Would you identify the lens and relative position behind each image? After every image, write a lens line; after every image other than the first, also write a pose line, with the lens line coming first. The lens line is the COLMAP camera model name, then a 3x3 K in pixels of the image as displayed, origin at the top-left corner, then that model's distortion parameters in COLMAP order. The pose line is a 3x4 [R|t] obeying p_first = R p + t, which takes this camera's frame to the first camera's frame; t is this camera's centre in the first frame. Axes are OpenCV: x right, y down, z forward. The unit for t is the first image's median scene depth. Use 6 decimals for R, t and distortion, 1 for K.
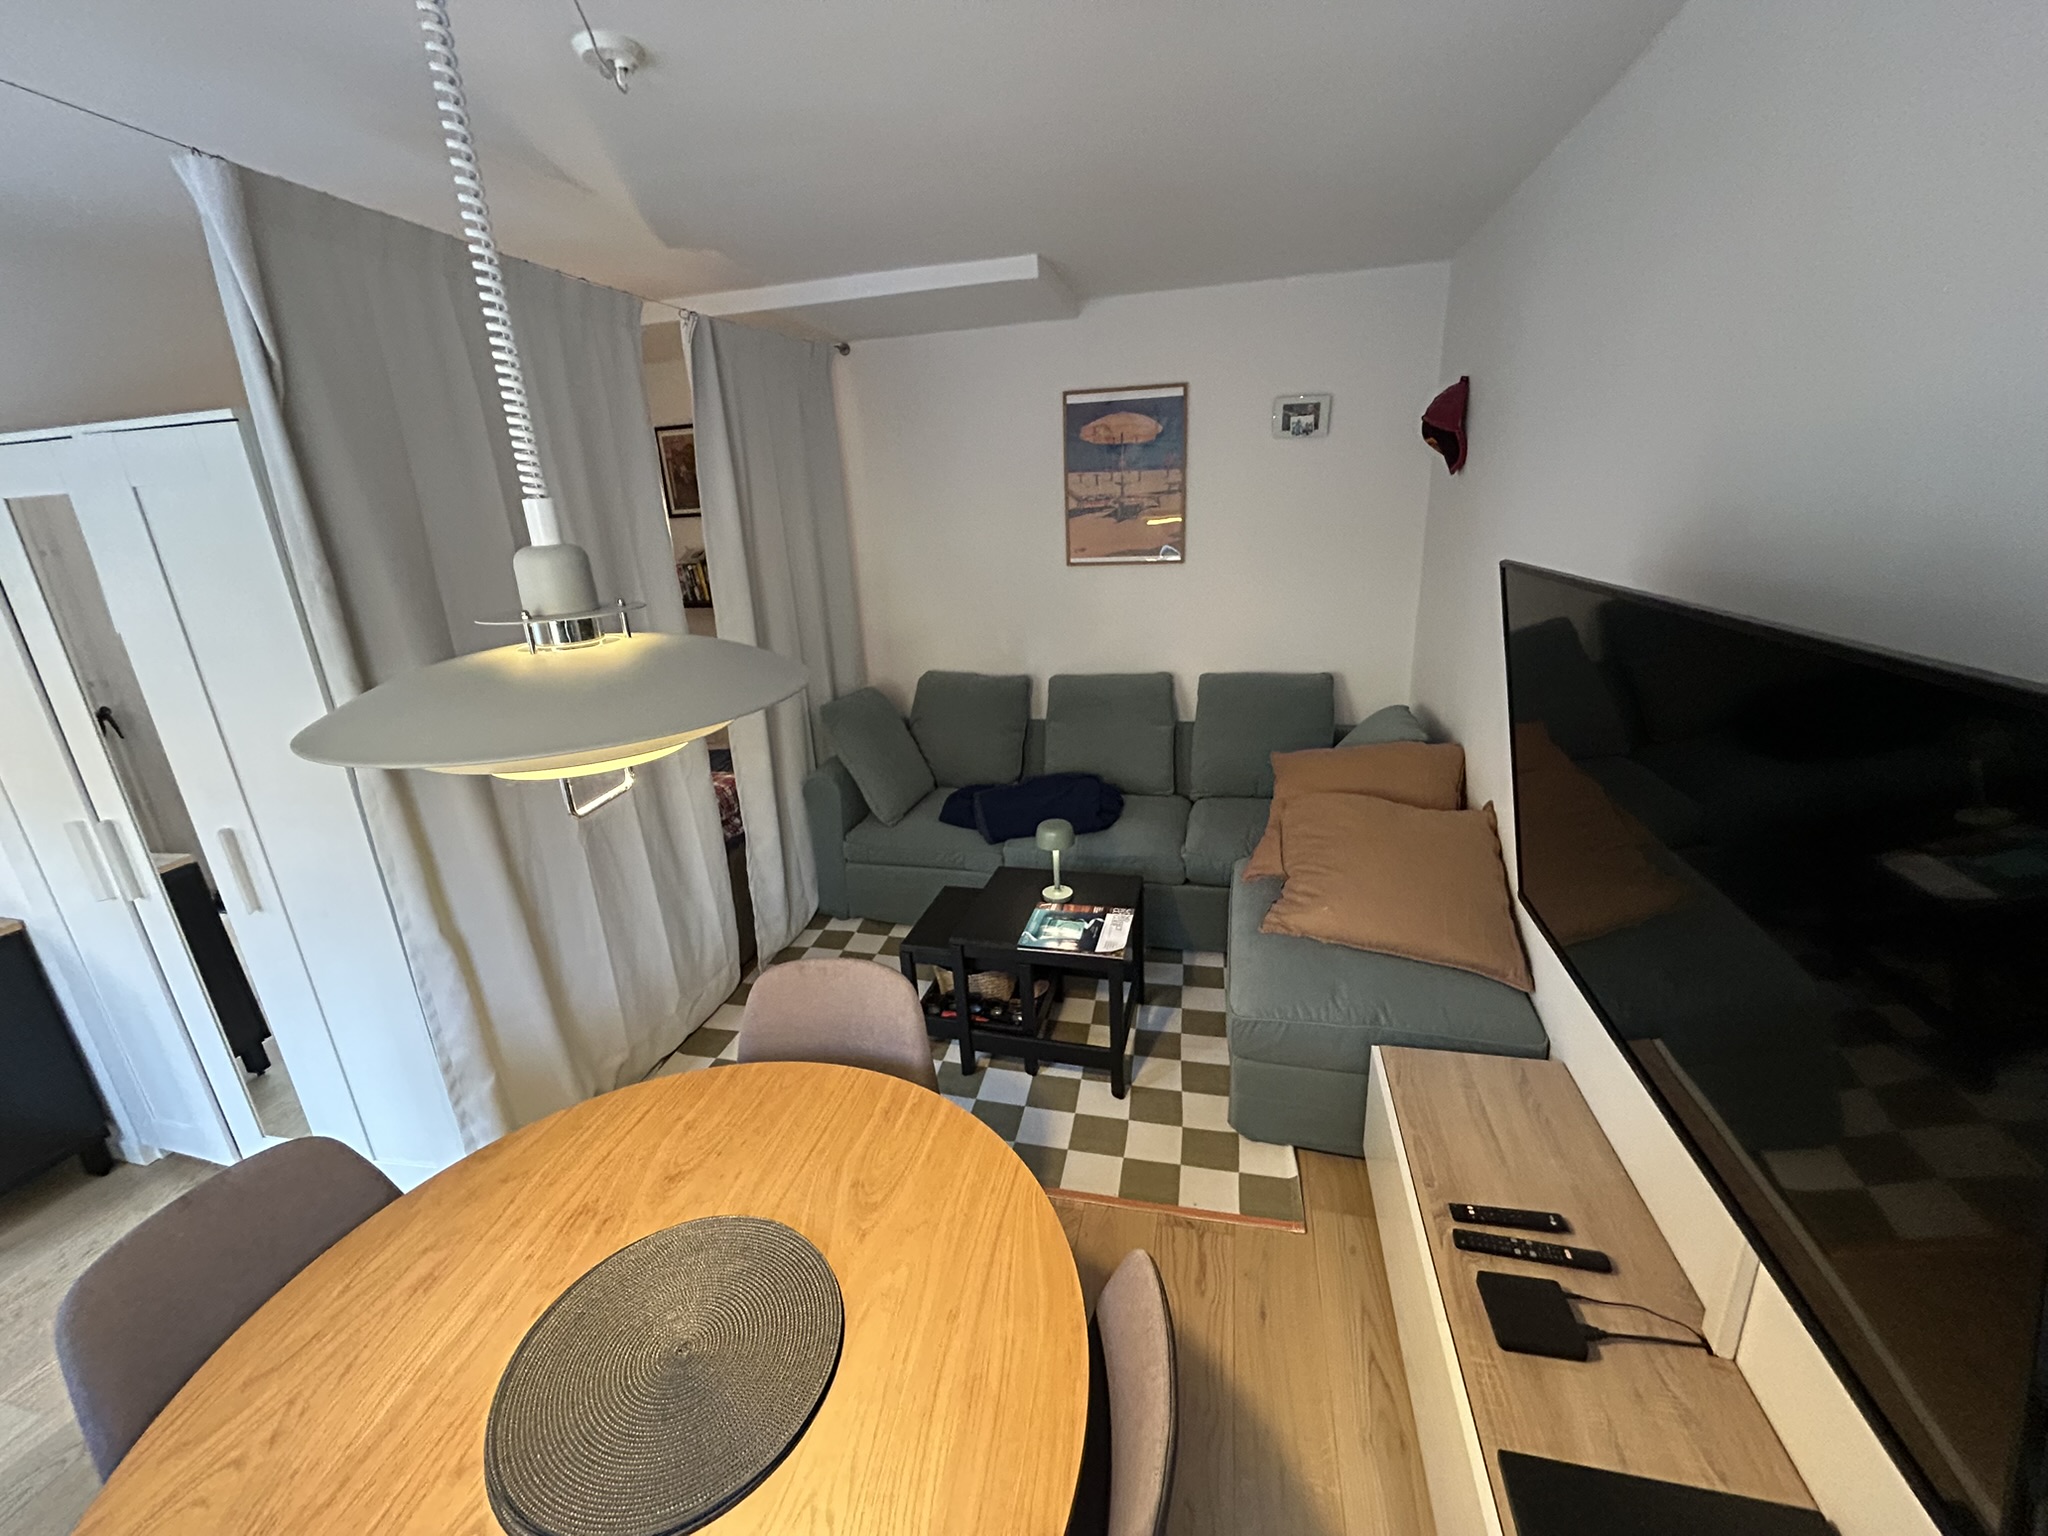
lens RADIAL K [[829.1, 0, 1022.8], [0, 829.1, 767.0], [0, 0, 1]] dist [0.000914, 0.001124]
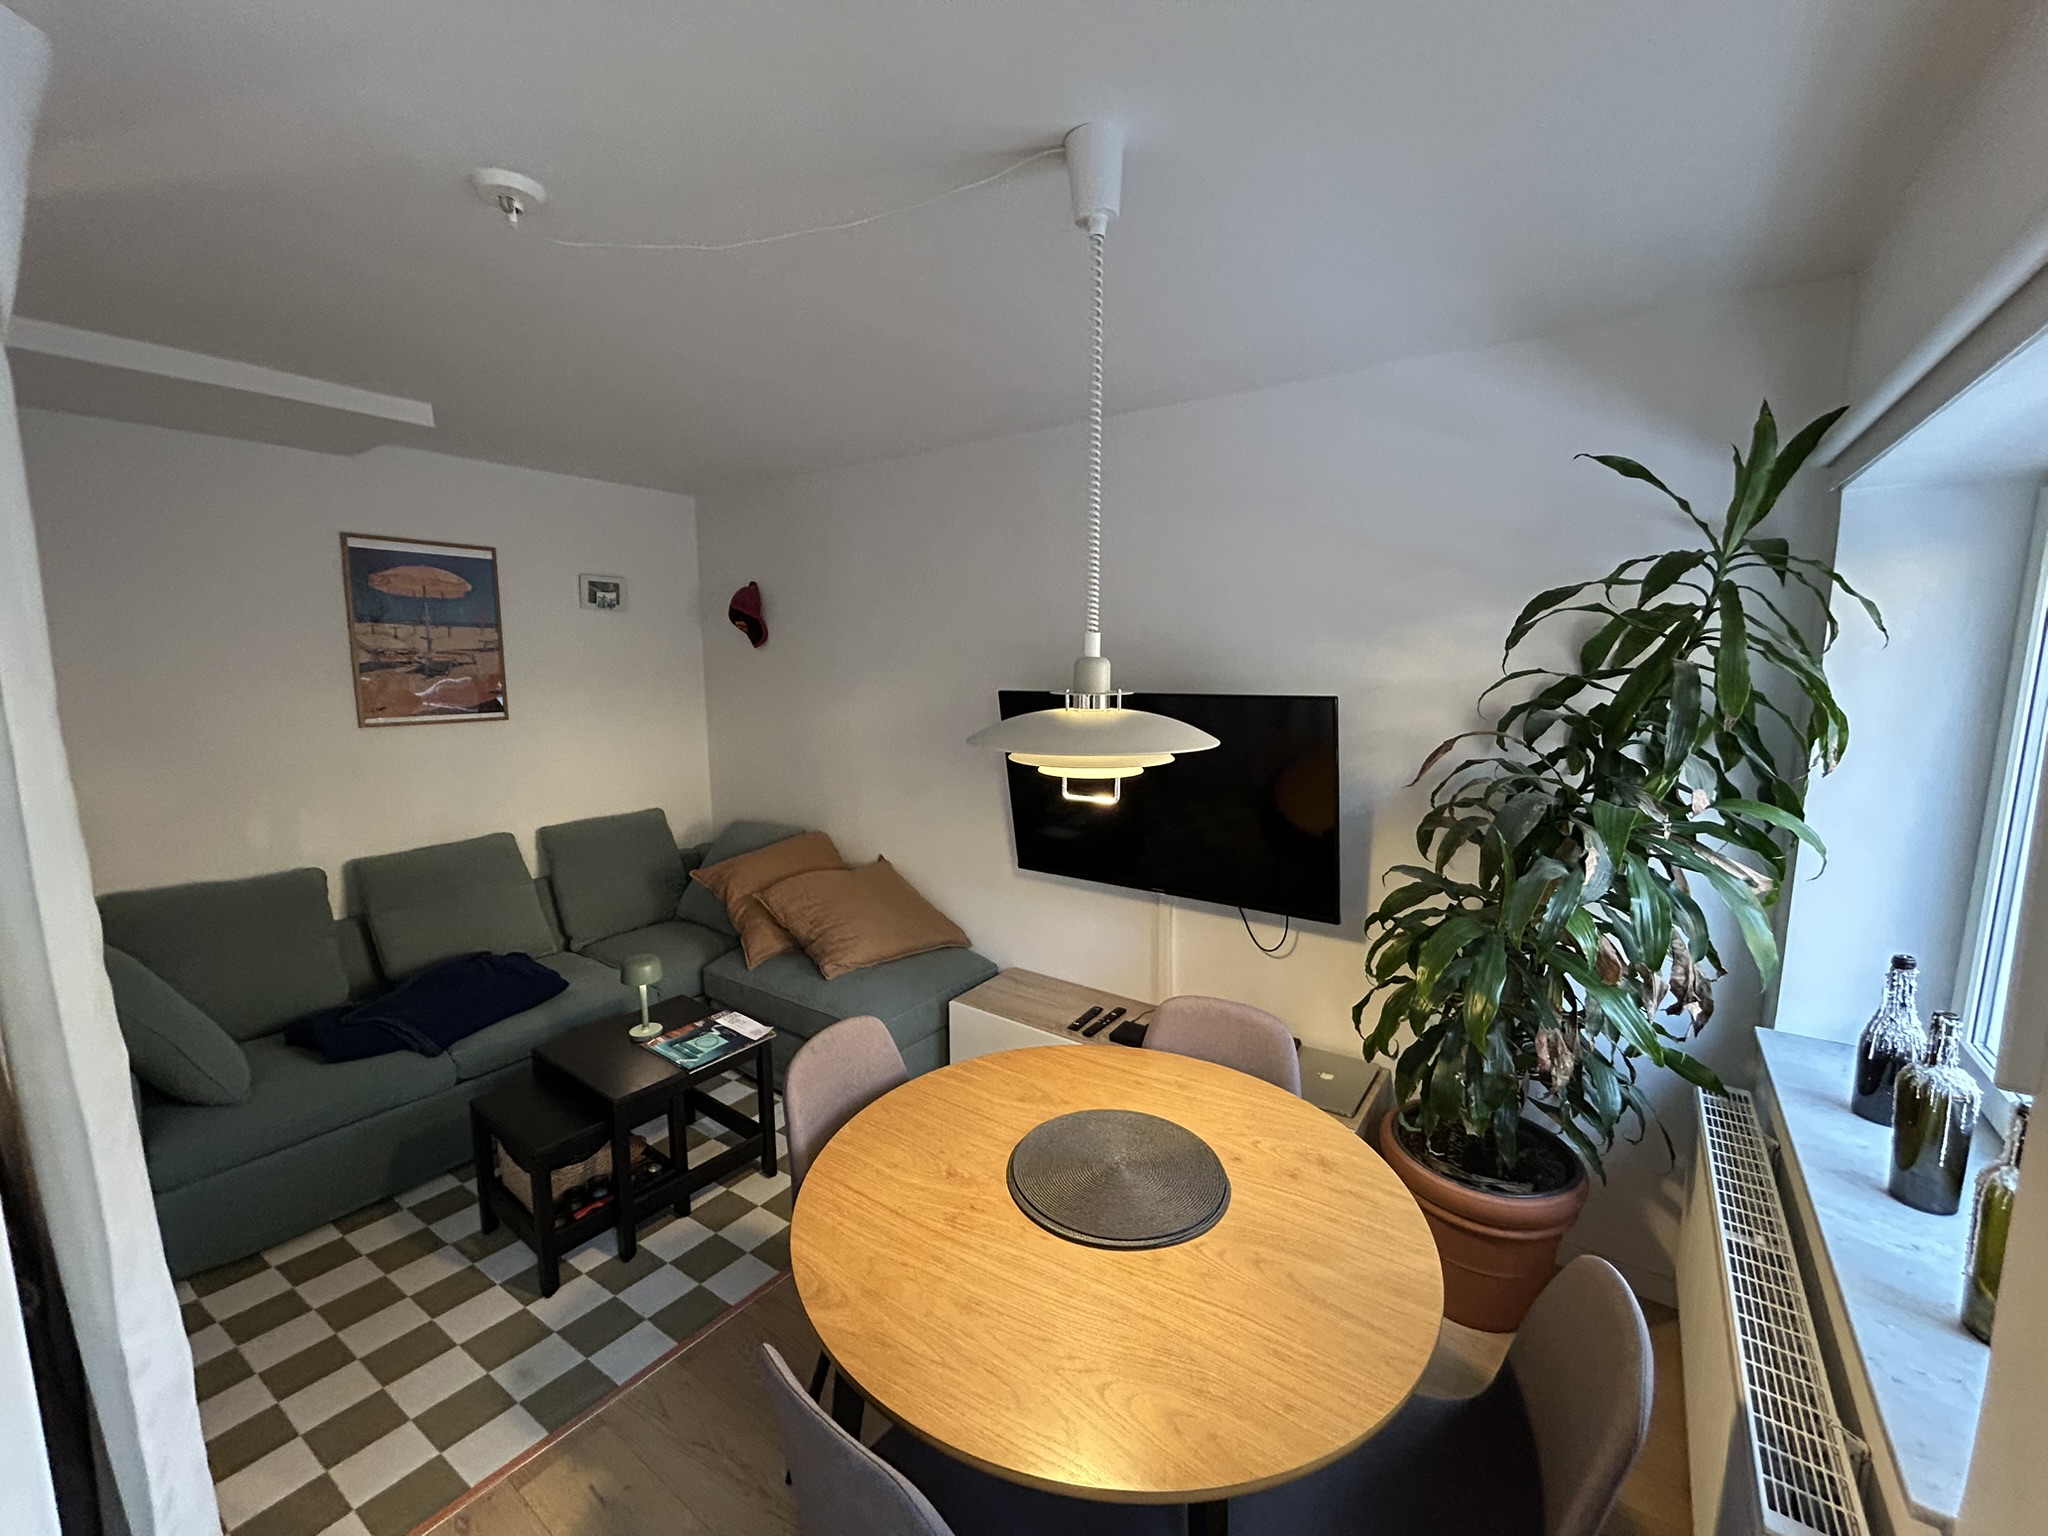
lens RADIAL K [[829.1, 0, 1015.2], [0, 829.1, 770.7], [0, 0, 1]] dist [0.000914, 0.001124]
pose [[0.377585, -0.084195, 0.922139, -0.520466], [0.268553, 0.963013, -0.022037, -0.005588], [-0.886176, 0.255964, 0.386230, 0.109747]]
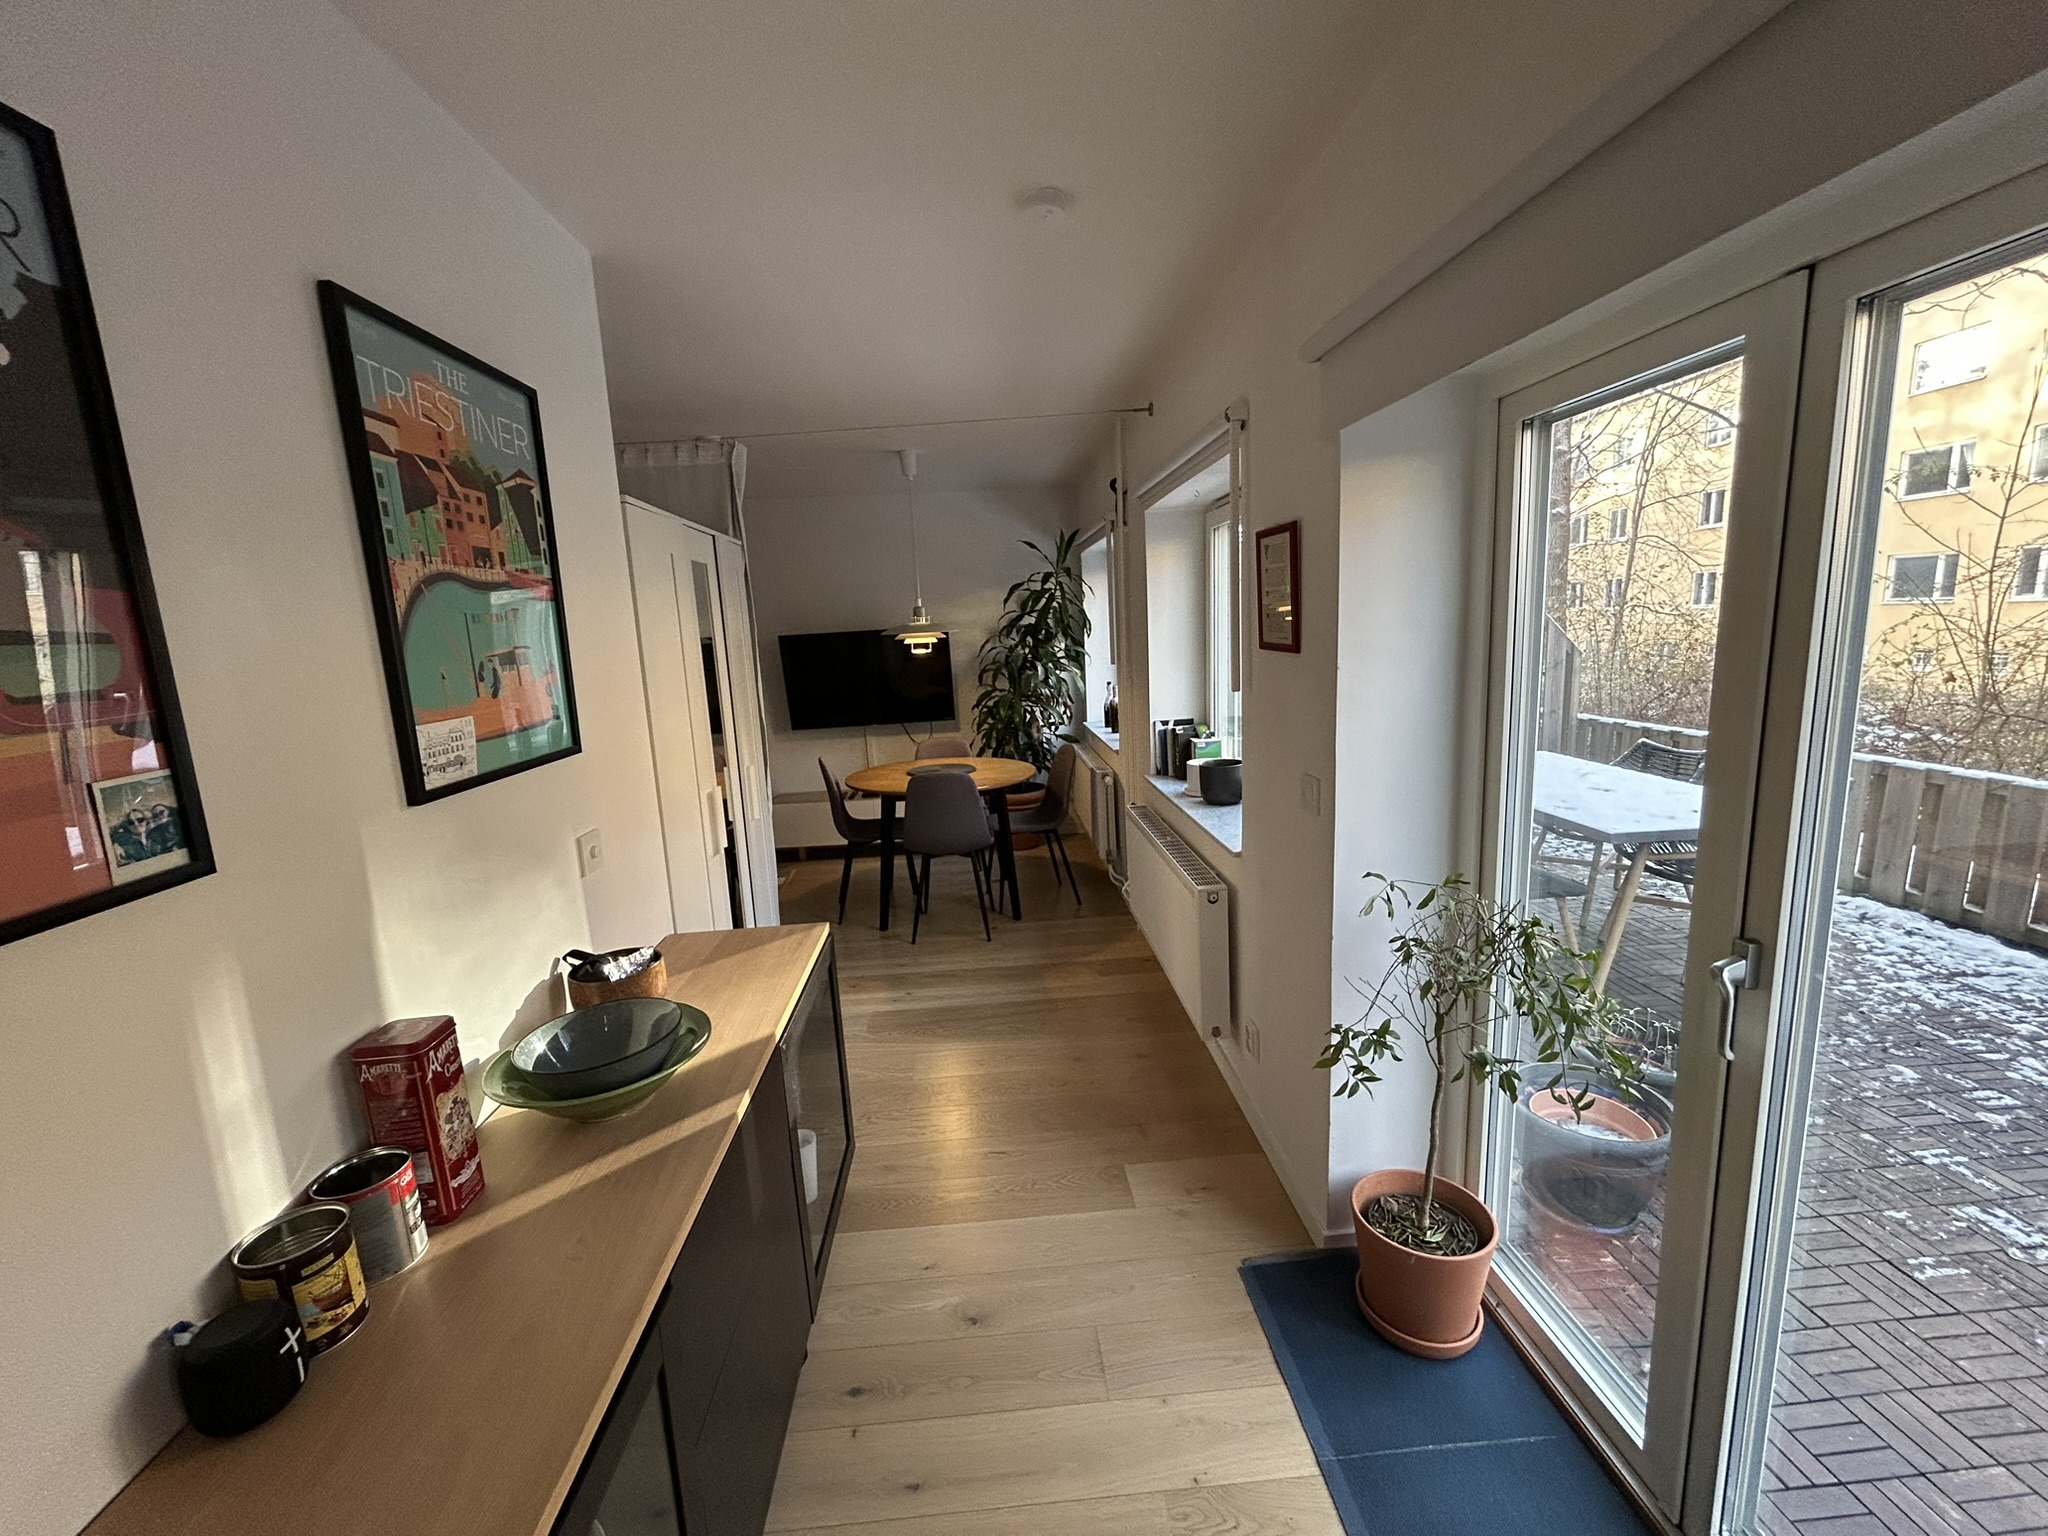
lens RADIAL K [[829.1, 0, 1021.3], [0, 829.1, 767.3], [0, 0, 1]] dist [0.000914, 0.001124]
pose [[-0.291864, -0.099006, 0.951322, -1.420897], [0.350907, 0.914187, 0.202799, -0.031423], [-0.889764, 0.393015, -0.232076, 0.468435]]
